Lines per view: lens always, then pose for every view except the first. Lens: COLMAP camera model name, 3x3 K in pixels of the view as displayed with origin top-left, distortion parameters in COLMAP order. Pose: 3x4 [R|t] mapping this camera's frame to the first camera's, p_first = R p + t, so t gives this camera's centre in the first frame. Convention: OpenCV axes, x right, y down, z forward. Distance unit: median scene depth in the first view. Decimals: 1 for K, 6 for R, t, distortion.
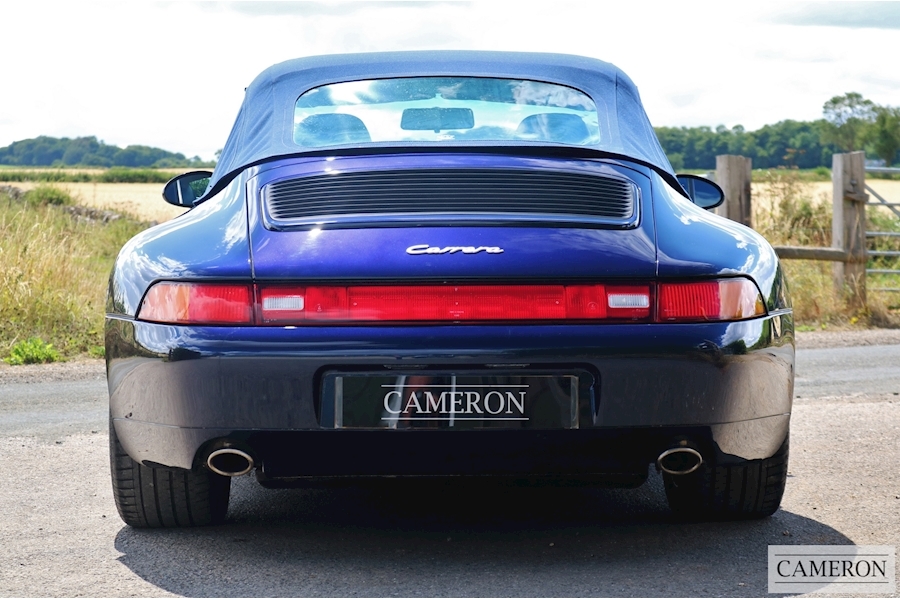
lens RADIAL K [[1859.2, 0, 450.0], [0, 1859.2, 300.0], [0, 0, 1]] dist [-0.074261, 0.271632]
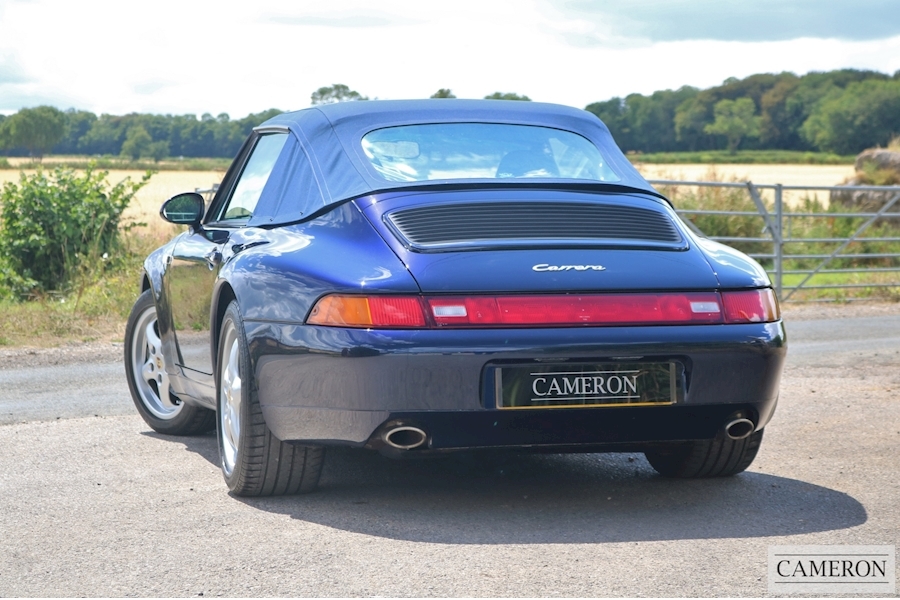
lens RADIAL K [[1859.2, 0, 450.0], [0, 1859.2, 300.0], [0, 0, 1]] dist [-0.074261, 0.271632]
pose [[0.961539, -0.009431, 0.274507, -0.433312], [0.007564, 0.999941, 0.007856, -0.015462], [-0.274565, -0.005478, 0.961553, -0.223008]]
